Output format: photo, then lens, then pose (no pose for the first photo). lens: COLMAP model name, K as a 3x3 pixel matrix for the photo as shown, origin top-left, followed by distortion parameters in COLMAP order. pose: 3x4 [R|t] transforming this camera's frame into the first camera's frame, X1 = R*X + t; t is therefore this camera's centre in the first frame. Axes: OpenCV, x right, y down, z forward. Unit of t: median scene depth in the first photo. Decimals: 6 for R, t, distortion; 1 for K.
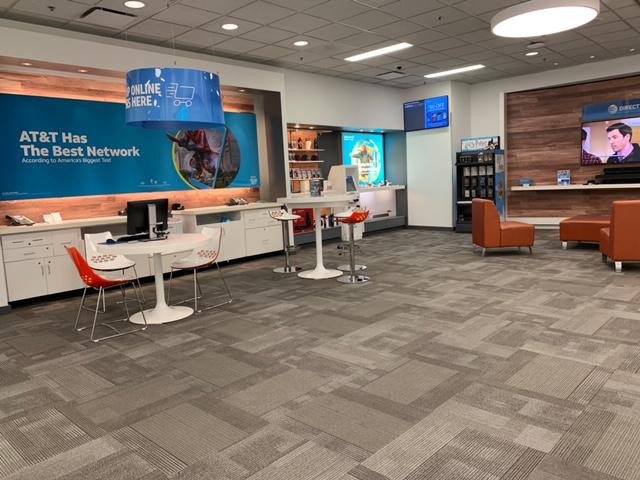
lens RADIAL K [[490.3, 0, 320.0], [0, 490.3, 240.0], [0, 0, 1]] dist [0.004286, -0.002615]
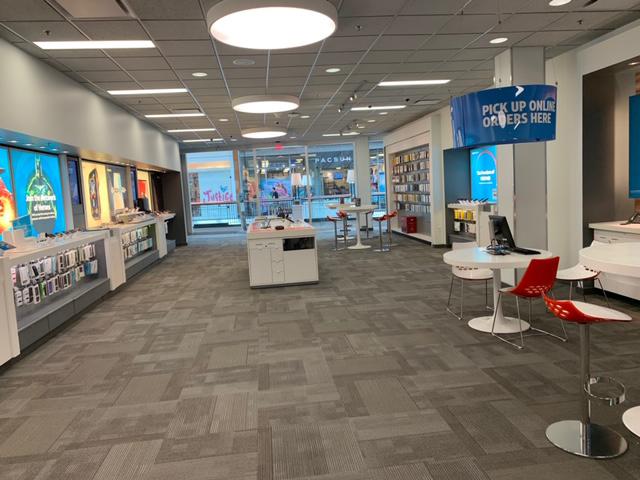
lens RADIAL K [[490.3, 0, 320.0], [0, 490.3, 240.0], [0, 0, 1]] dist [0.004286, -0.002615]
pose [[-0.634488, 0.169960, -0.754015, 0.876055], [-0.009230, 0.973789, 0.227265, -0.332845], [0.772877, 0.151156, -0.616289, 1.687375]]
